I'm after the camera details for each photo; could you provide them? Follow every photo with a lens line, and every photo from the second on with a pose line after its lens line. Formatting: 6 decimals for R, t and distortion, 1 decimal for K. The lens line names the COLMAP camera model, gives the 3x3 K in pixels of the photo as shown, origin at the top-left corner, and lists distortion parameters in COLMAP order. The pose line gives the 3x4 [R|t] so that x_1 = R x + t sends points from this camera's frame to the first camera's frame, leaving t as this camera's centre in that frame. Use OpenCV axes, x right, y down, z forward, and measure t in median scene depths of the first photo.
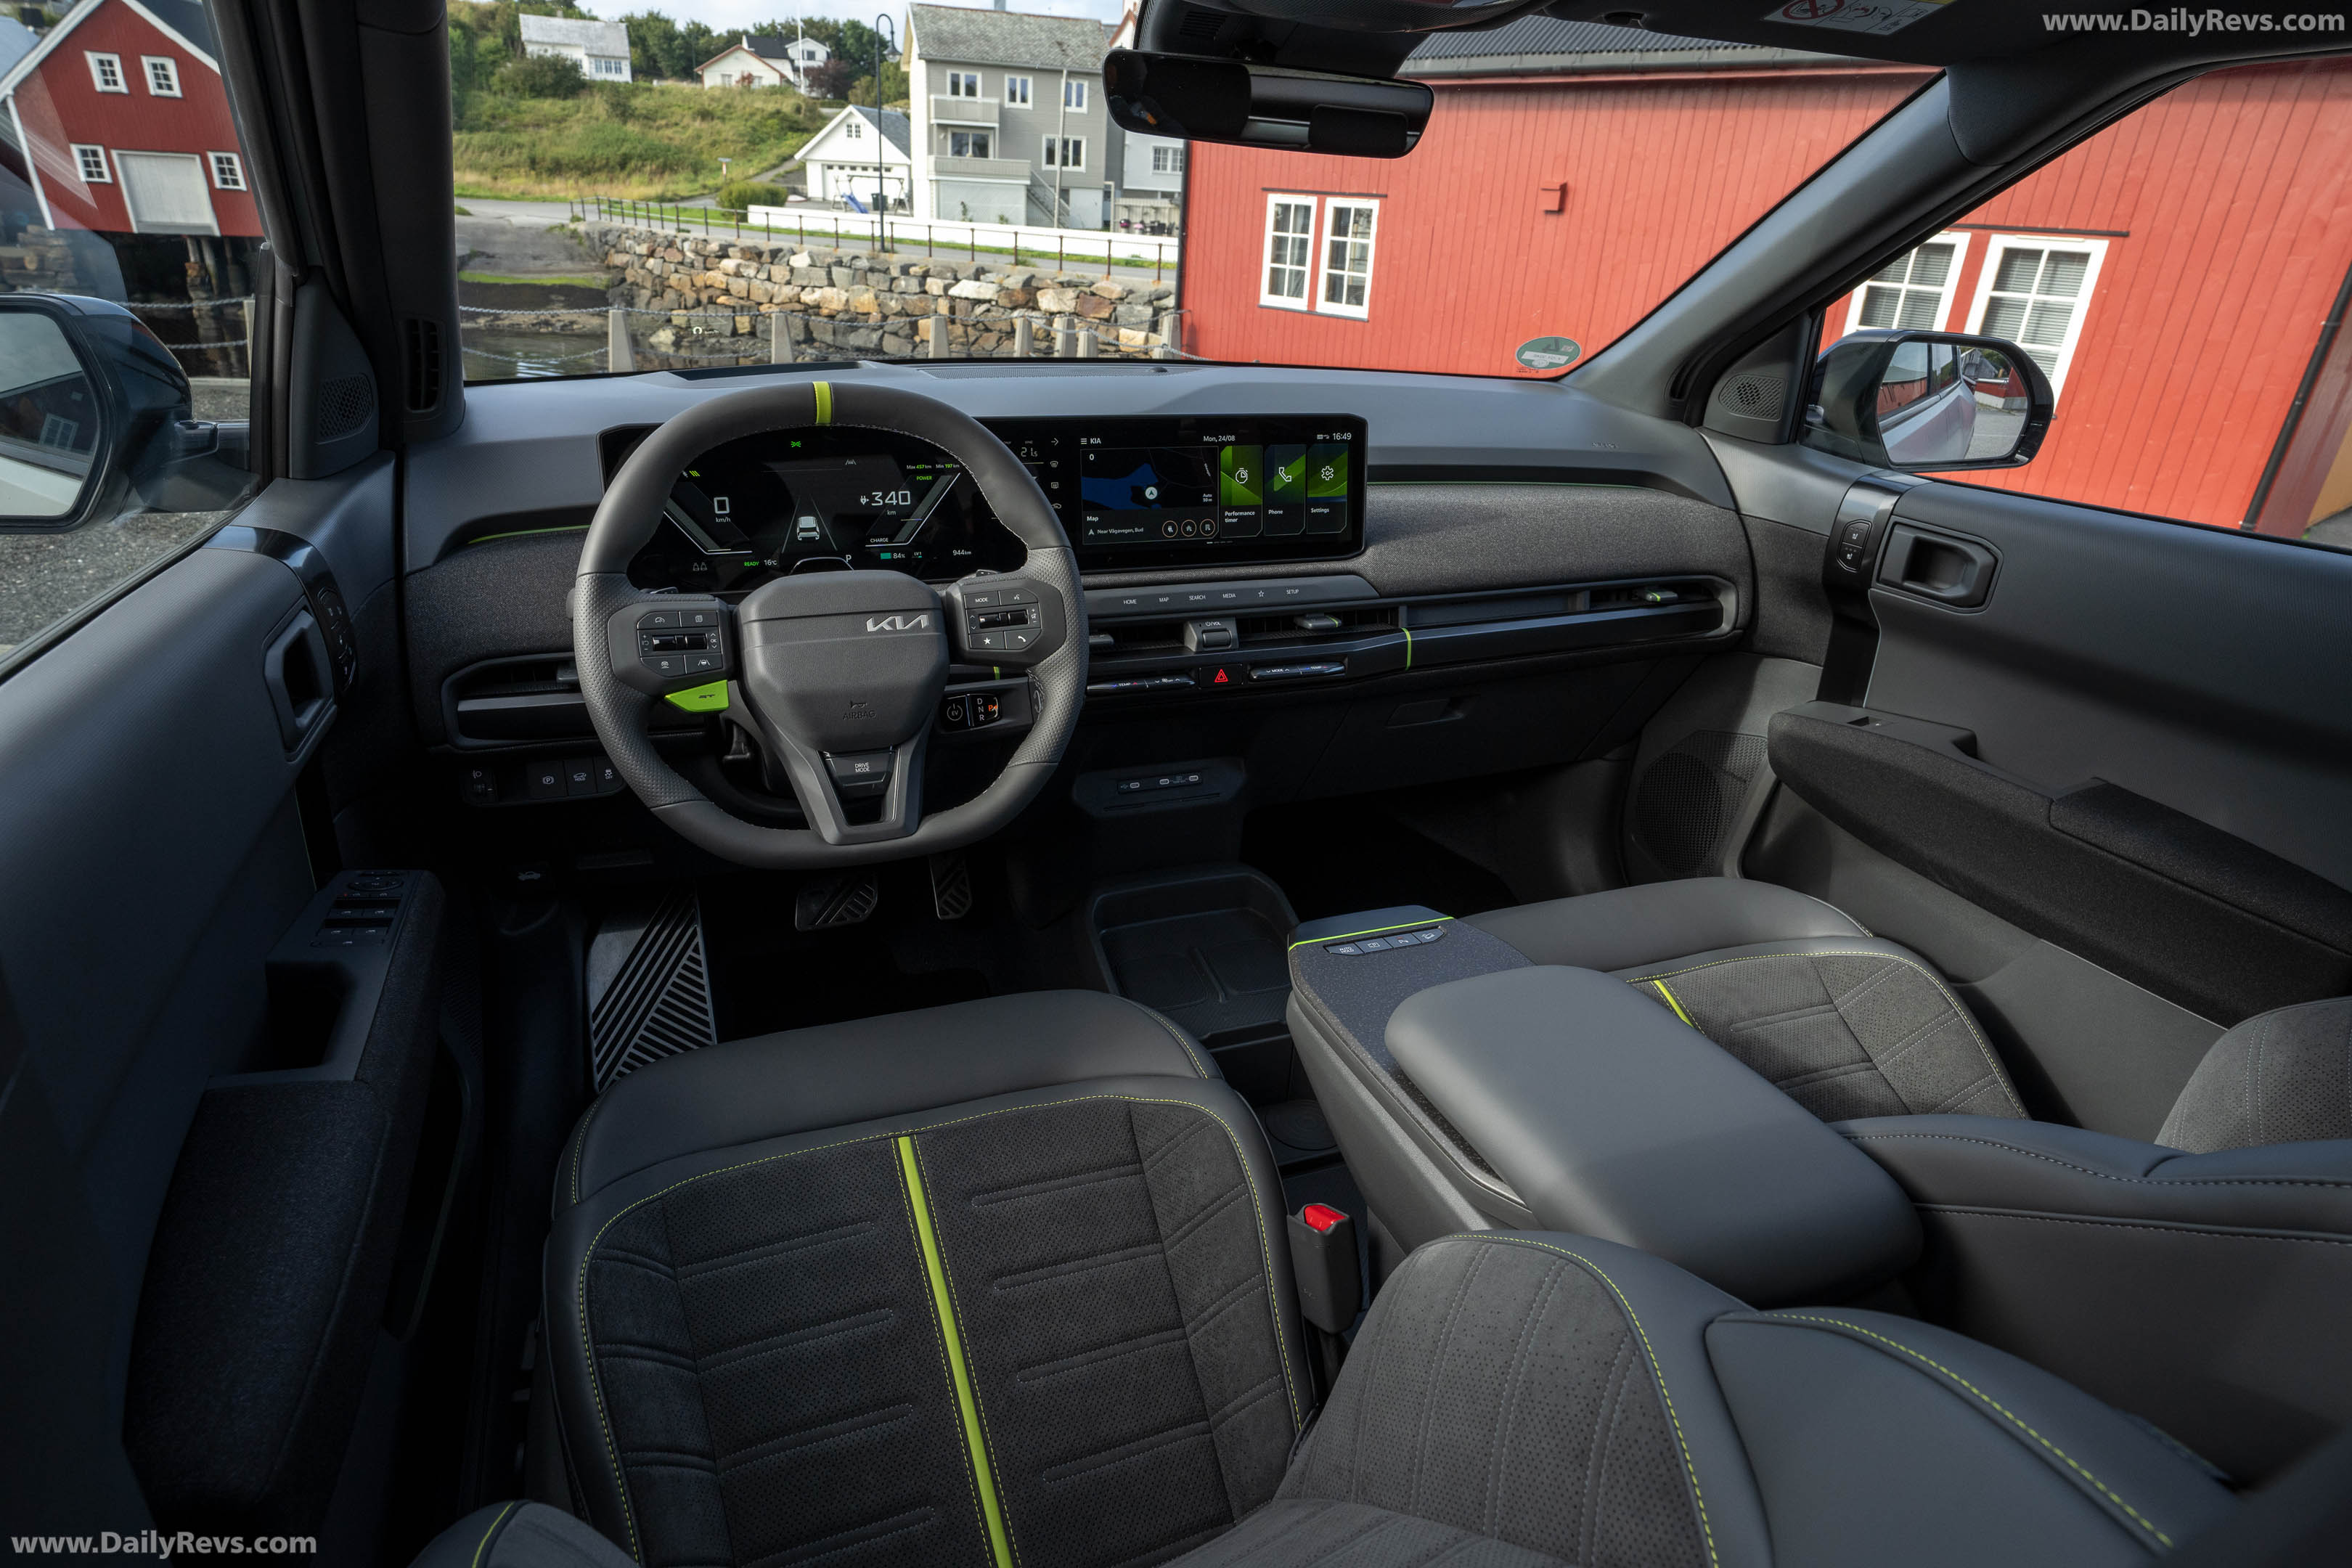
lens RADIAL K [[1314.4, 0, 1161.3], [0, 1314.4, 792.0], [0, 0, 1]] dist [-0.034126, 0.016281]
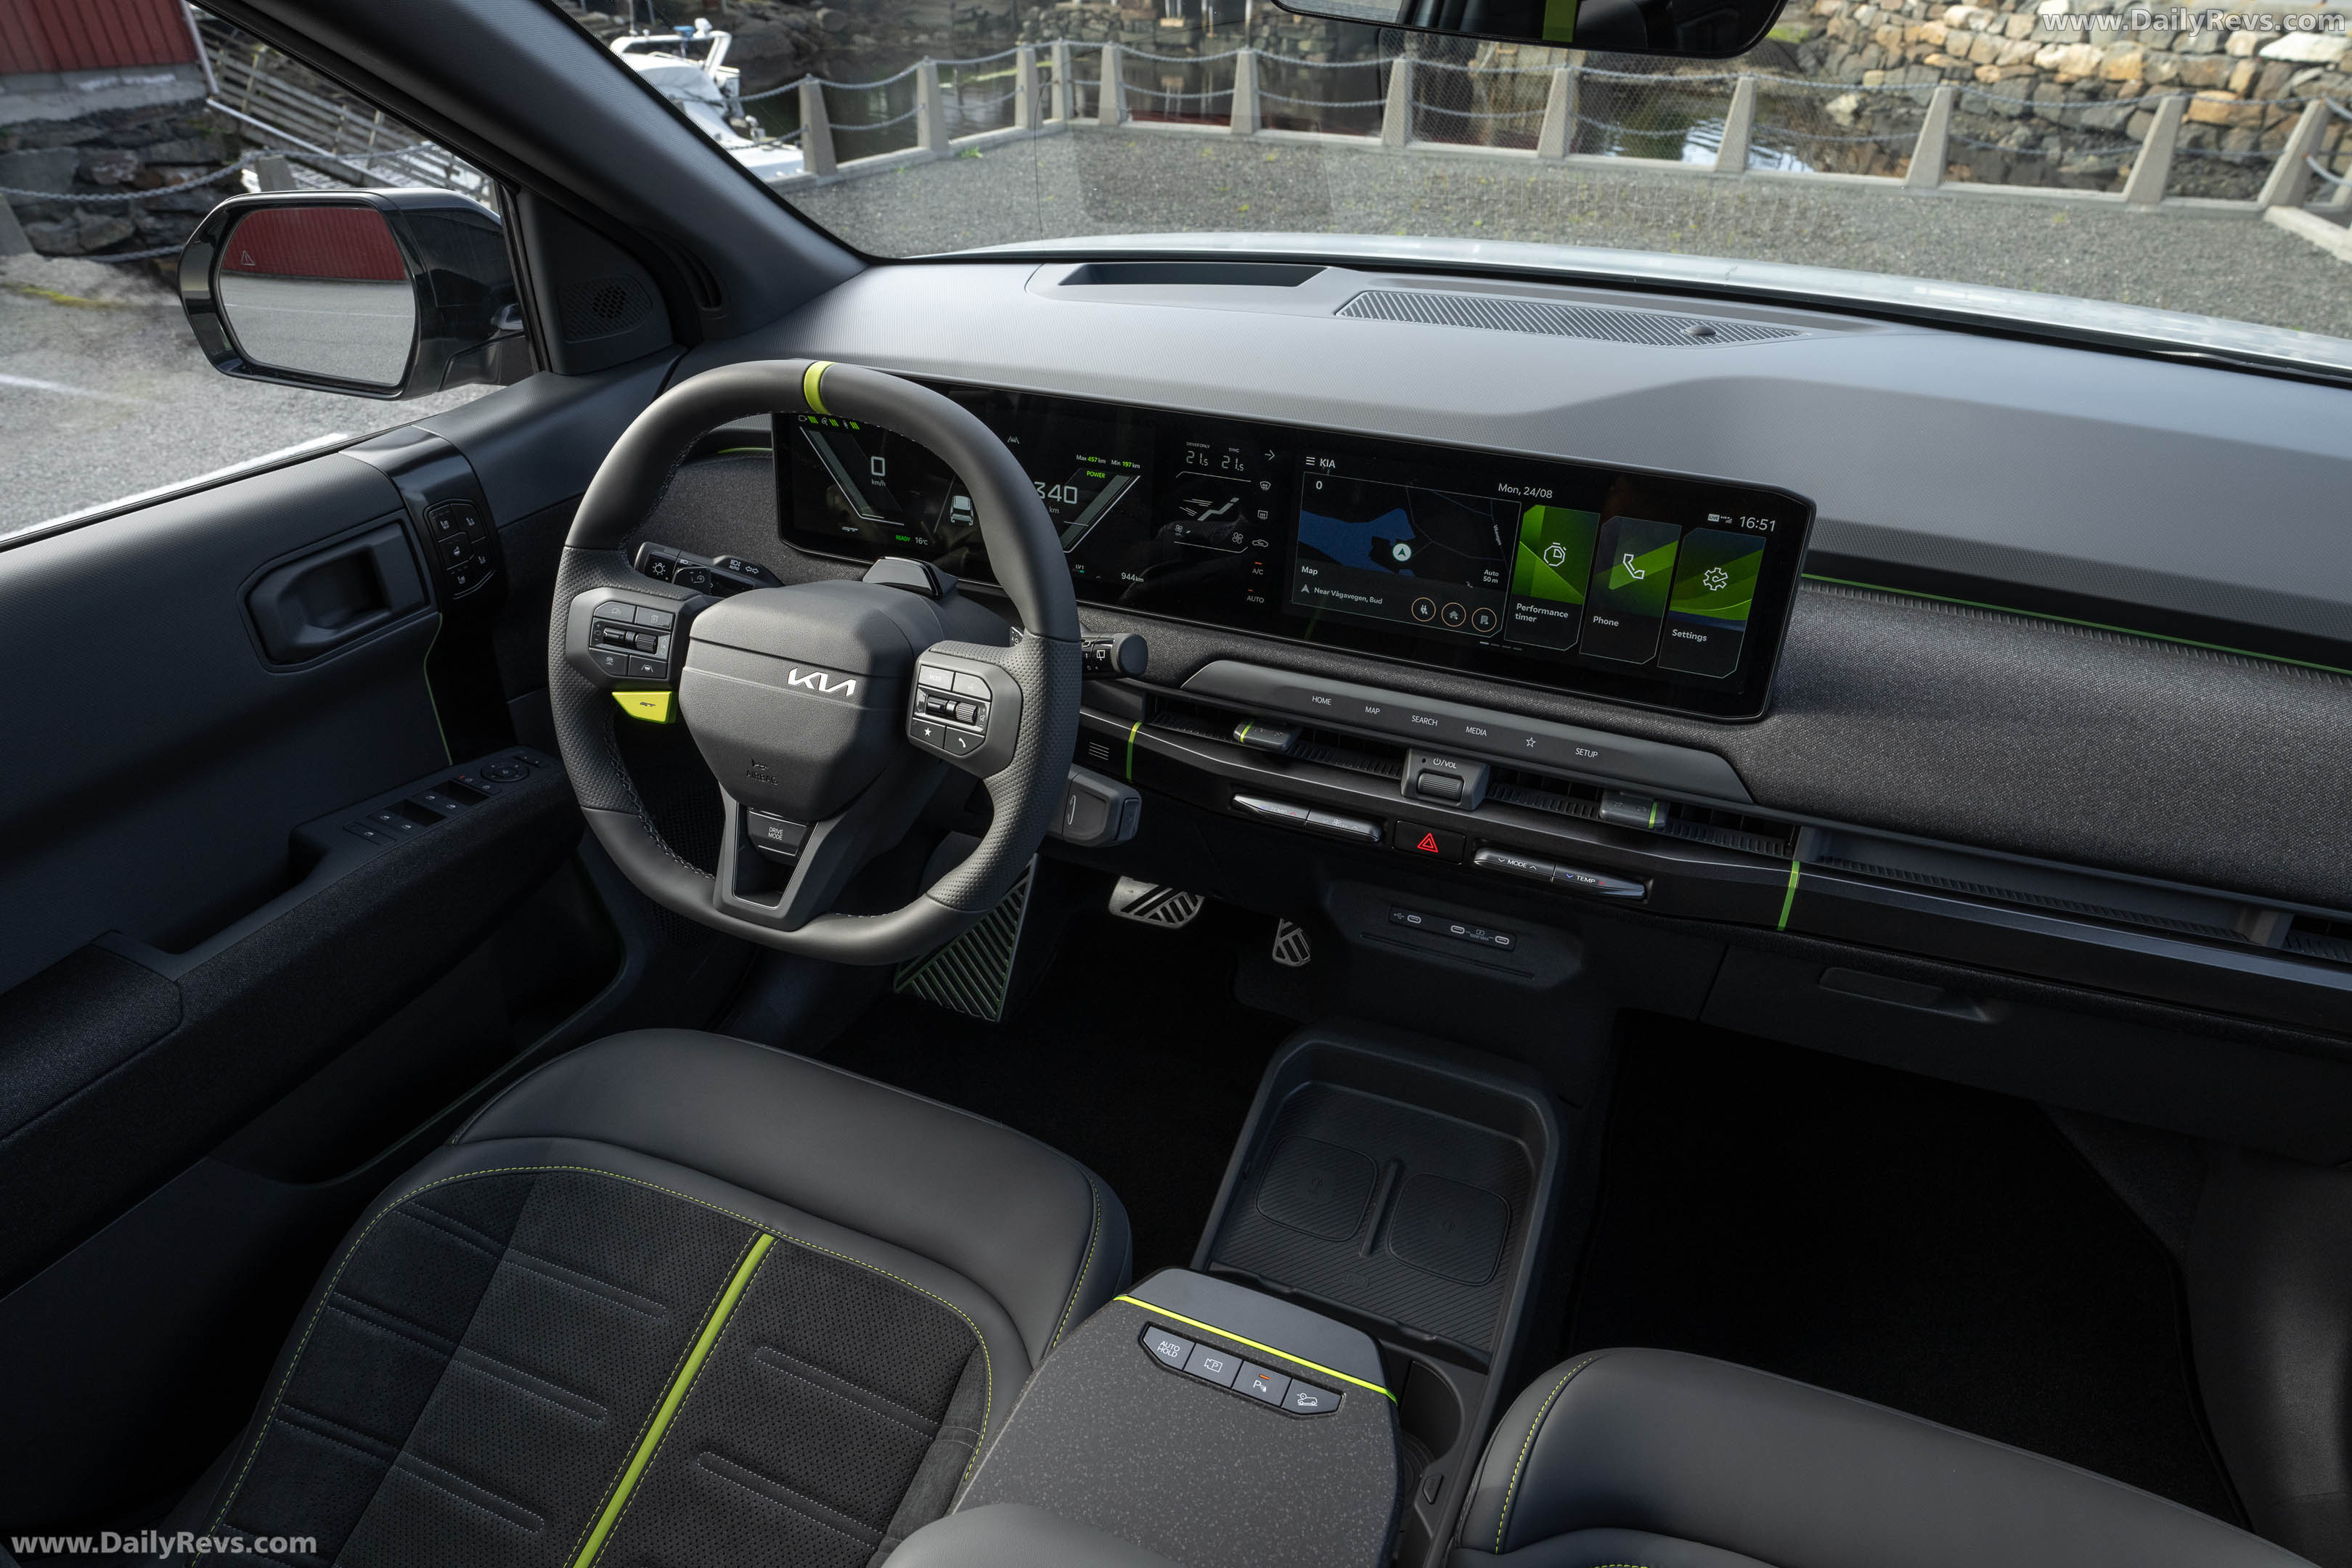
lens RADIAL K [[1401.7, 0, 1169.6], [0, 1401.7, 785.9], [0, 0, 1]] dist [-0.031835, 0.030515]
pose [[0.716666, 0.334670, -0.611871, 0.334148], [-0.256058, 0.942333, 0.215507, -0.207989], [0.648710, 0.002228, 0.761033, 0.331320]]
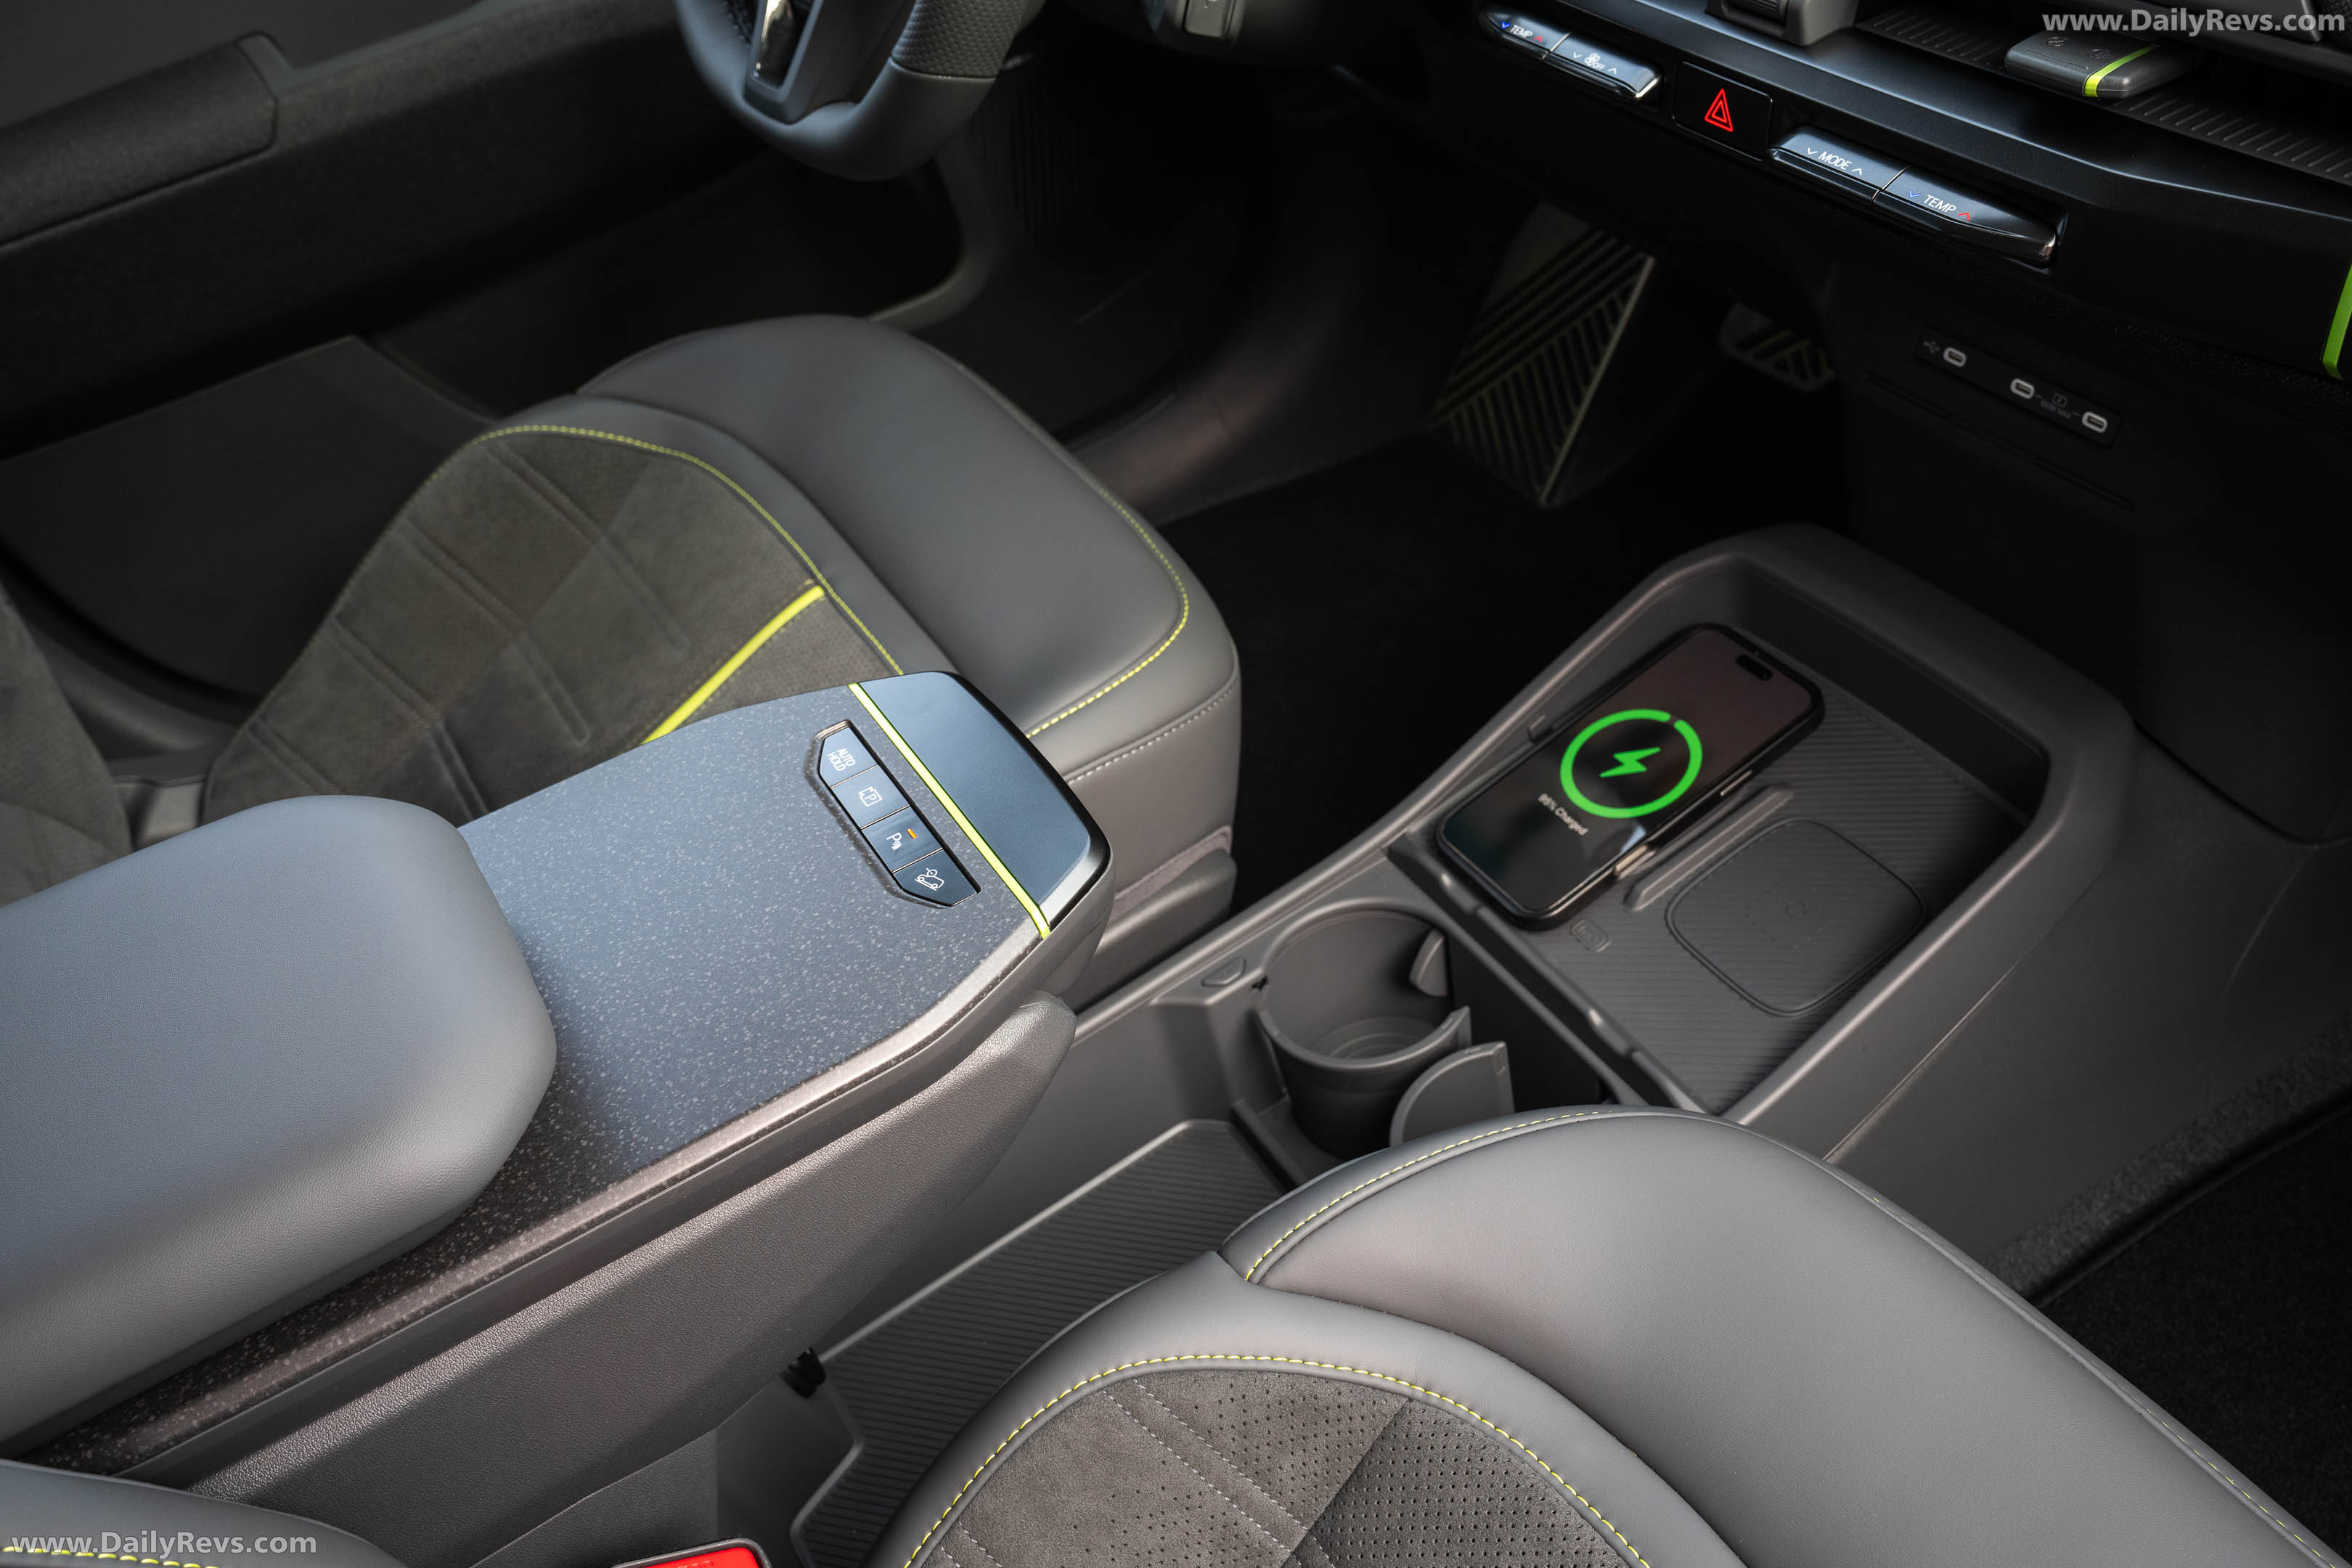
lens RADIAL K [[2095.4, 0, 1180.1], [0, 2095.4, 801.0], [0, 0, 1]] dist [0.053424, 0.015936]
pose [[0.140832, 0.610831, -0.779135, 0.496355], [-0.216048, 0.786973, 0.577924, -0.206509], [0.966173, 0.086940, 0.242800, 0.663670]]
